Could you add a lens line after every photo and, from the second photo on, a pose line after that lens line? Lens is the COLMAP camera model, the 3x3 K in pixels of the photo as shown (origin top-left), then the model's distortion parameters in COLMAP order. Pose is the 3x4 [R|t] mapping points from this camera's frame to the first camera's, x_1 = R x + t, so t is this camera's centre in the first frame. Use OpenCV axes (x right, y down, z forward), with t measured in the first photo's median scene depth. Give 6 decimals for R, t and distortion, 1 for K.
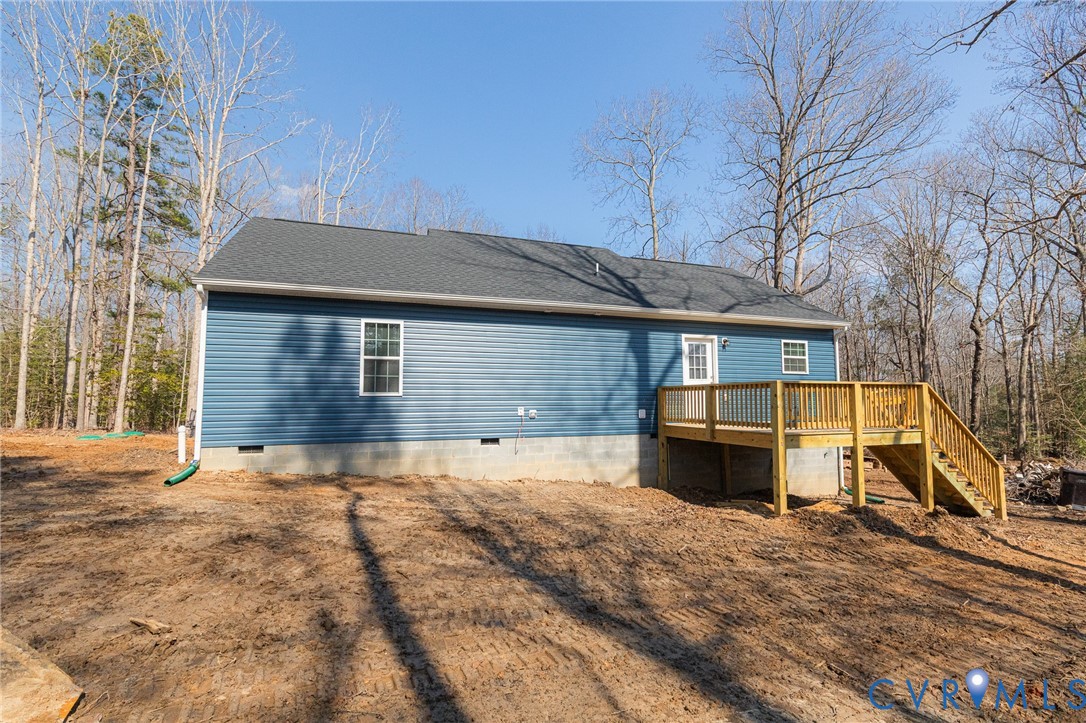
lens RADIAL K [[517.8, 0, 538.3], [0, 517.8, 360.6], [0, 0, 1]] dist [0.012035, -0.001536]
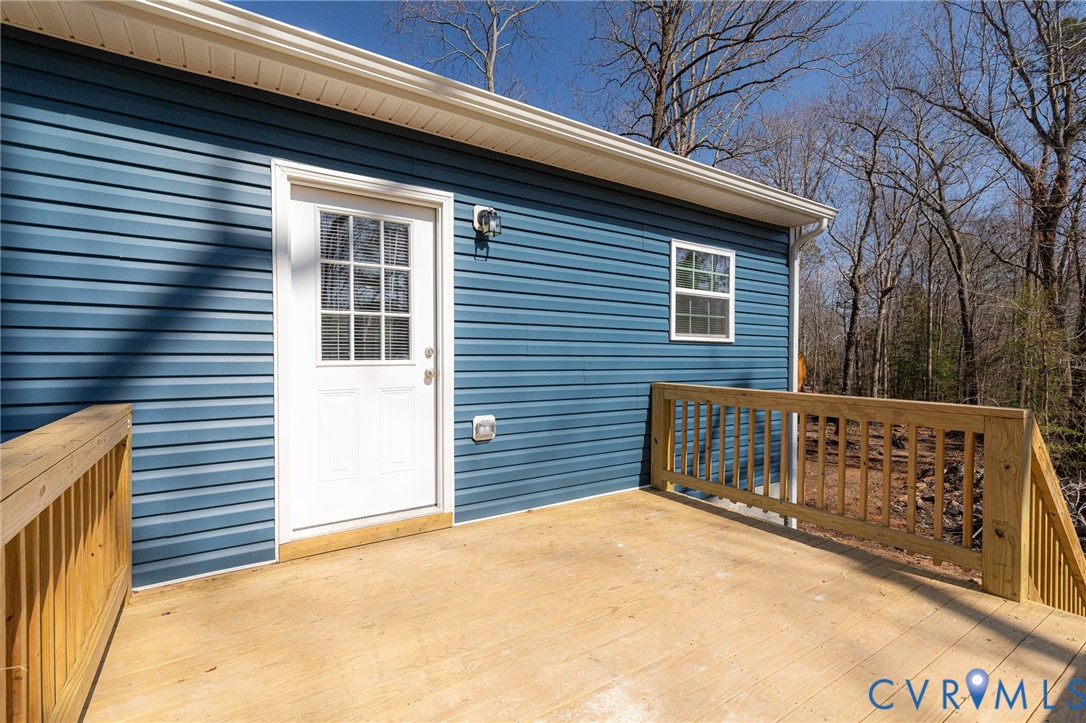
lens RADIAL K [[517.8, 0, 543.7], [0, 517.8, 360.8], [0, 0, 1]] dist [0.012035, -0.001536]
pose [[0.971377, 0.001413, 0.237540, 0.306265], [-0.021528, 0.996391, 0.082109, 0.012224], [-0.236567, -0.084872, 0.967901, 0.682660]]
